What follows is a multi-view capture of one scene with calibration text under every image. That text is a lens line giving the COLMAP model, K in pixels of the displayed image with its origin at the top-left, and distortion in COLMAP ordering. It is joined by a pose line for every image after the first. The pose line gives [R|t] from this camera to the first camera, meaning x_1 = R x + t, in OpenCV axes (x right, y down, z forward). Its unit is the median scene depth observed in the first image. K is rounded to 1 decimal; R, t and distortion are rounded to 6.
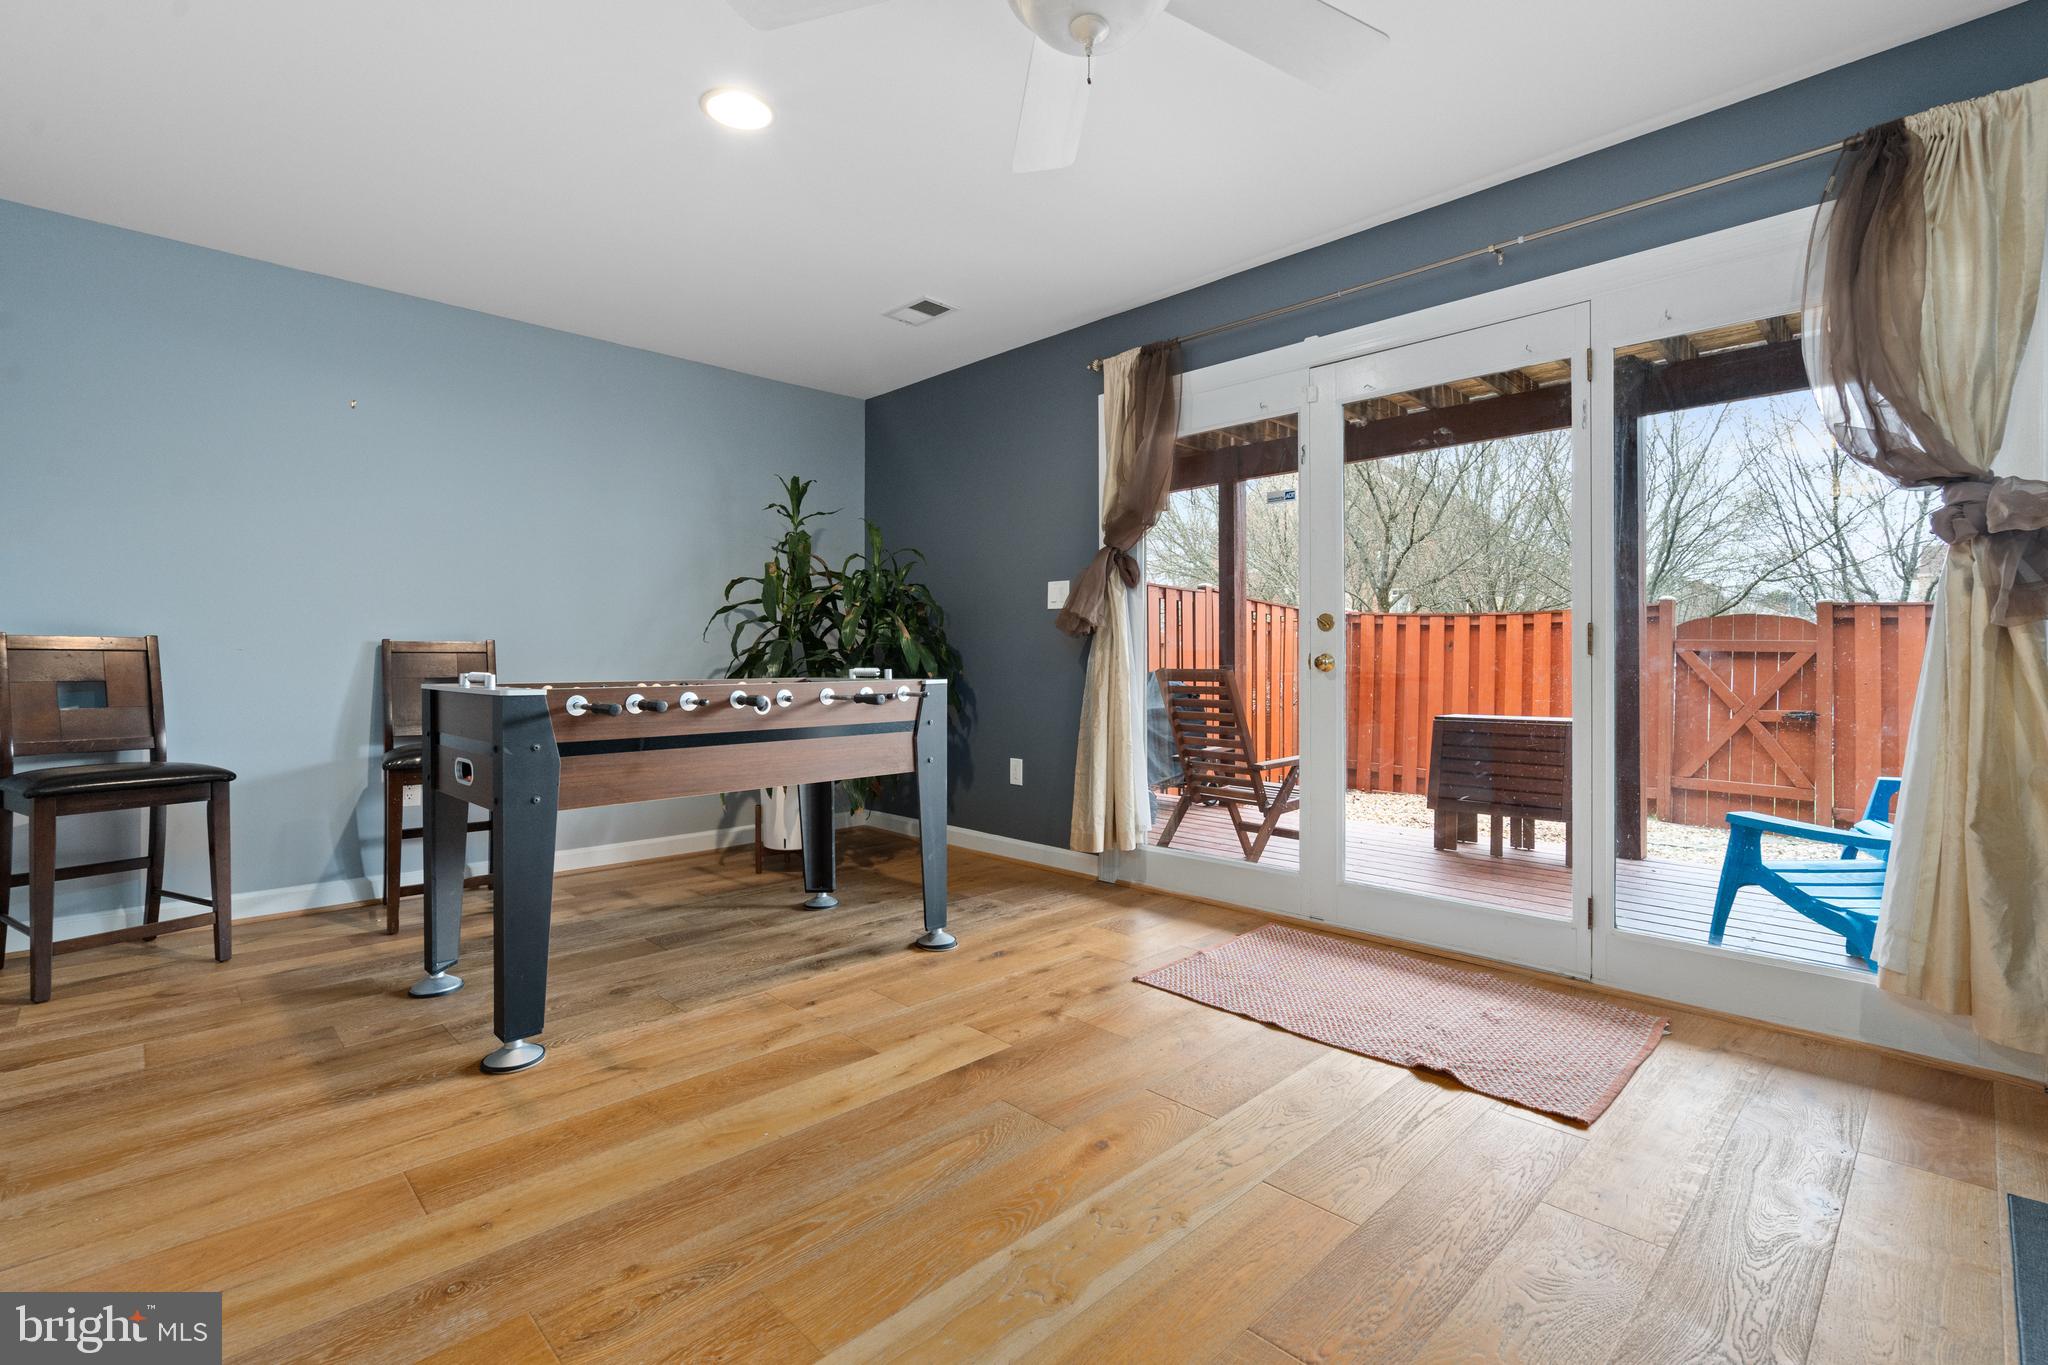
lens RADIAL K [[923.1, 0, 1023.7], [0, 923.1, 665.5], [0, 0, 1]] dist [-0.004809, 0.002206]
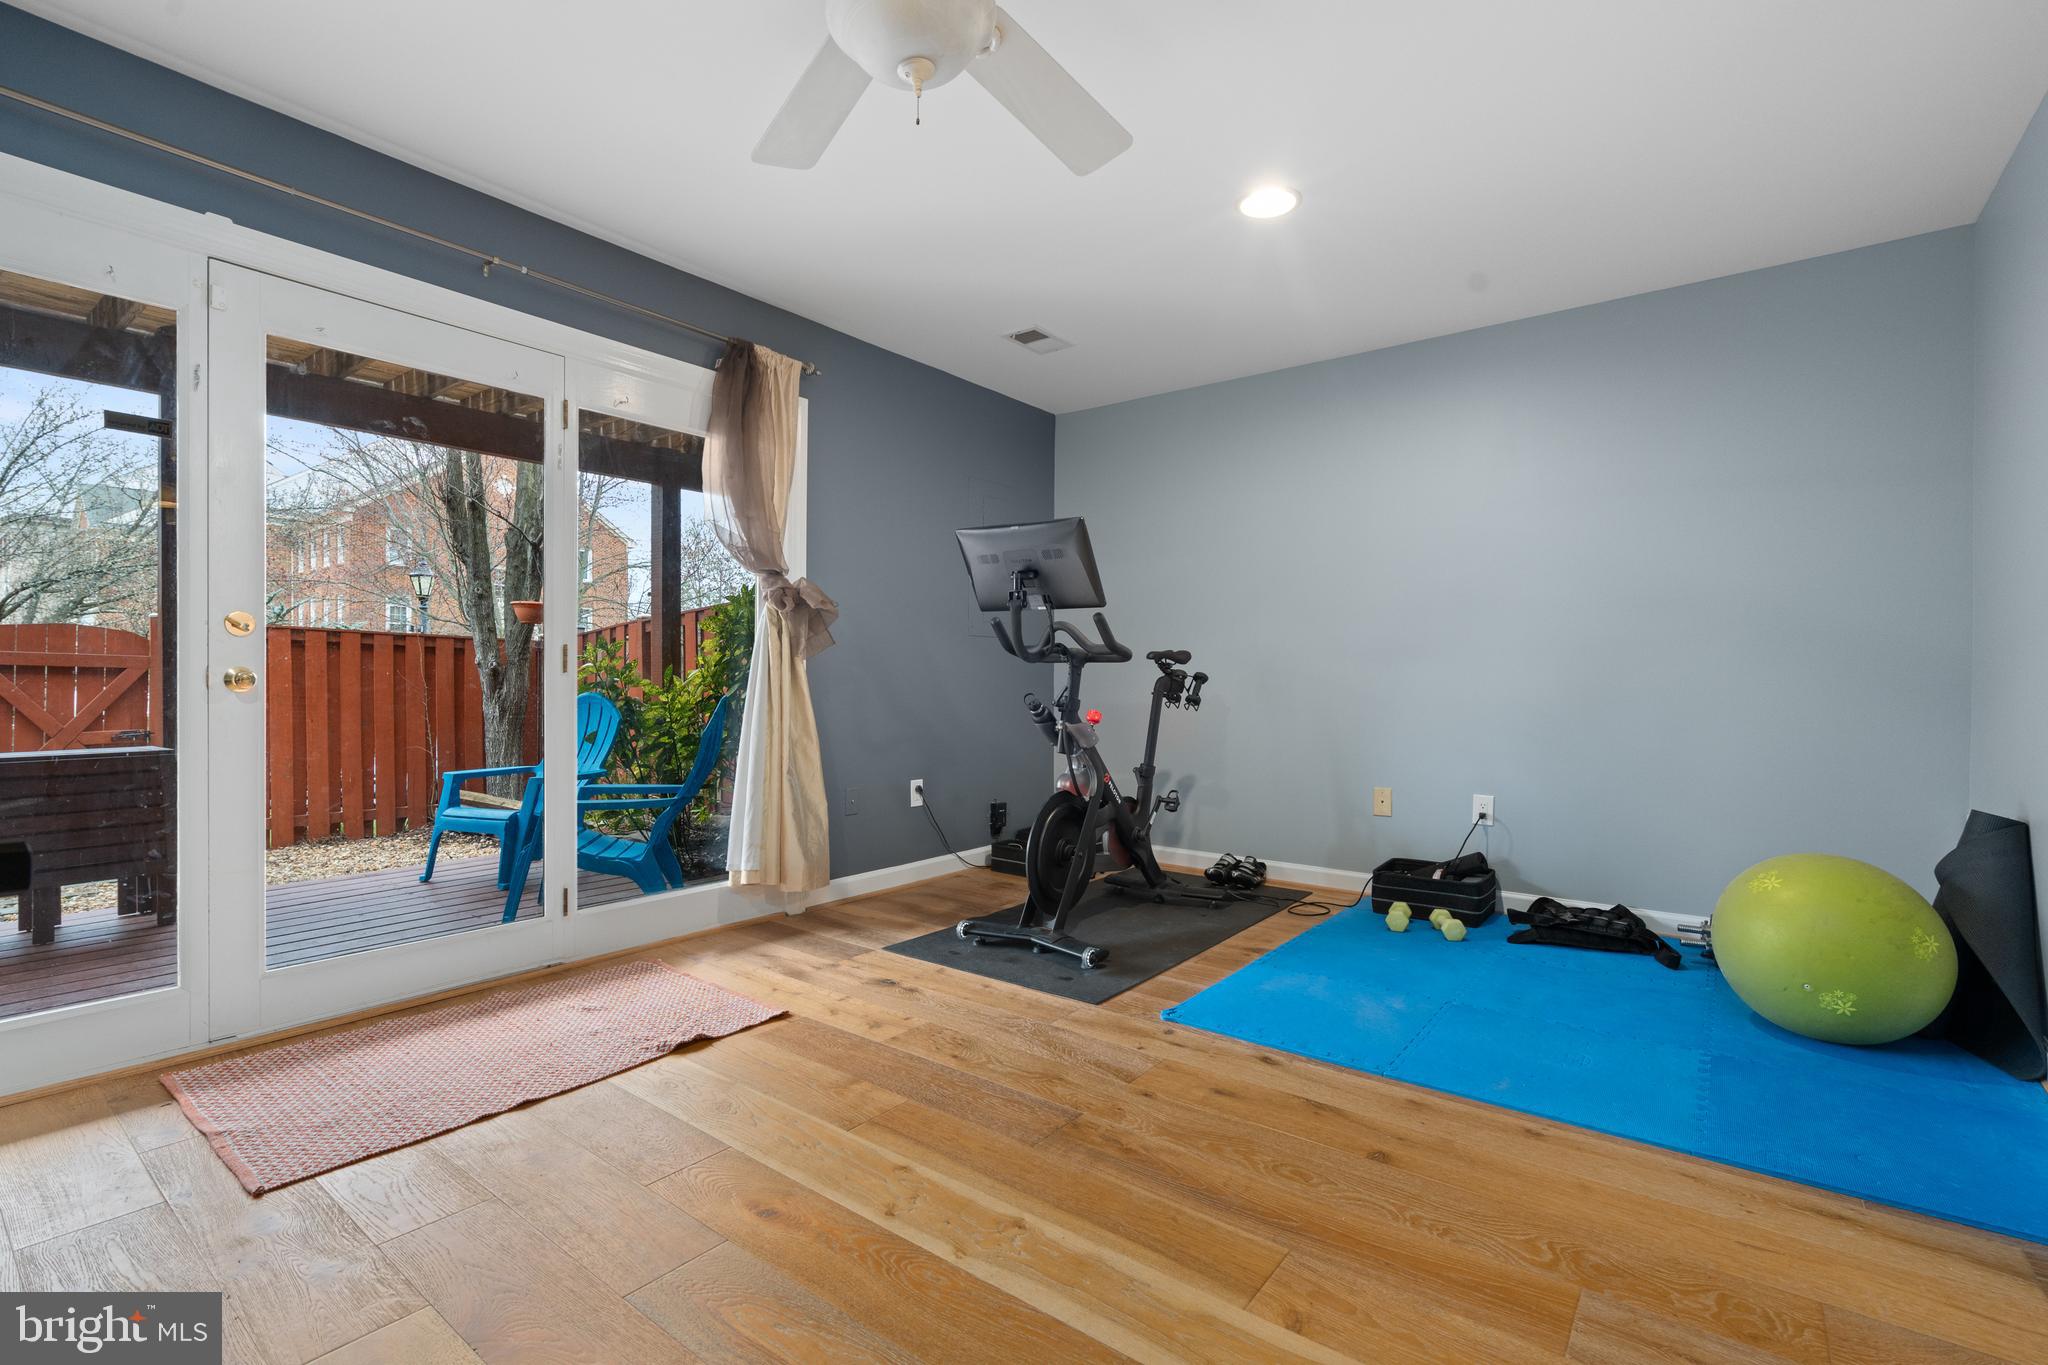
lens RADIAL K [[923.1, 0, 1021.6], [0, 923.1, 689.8], [0, 0, 1]] dist [-0.004809, 0.002206]
pose [[-0.132614, -0.012563, 0.991088, -0.475269], [0.002940, 0.999910, 0.013068, -0.002731], [-0.991163, 0.004646, -0.132565, 0.491884]]
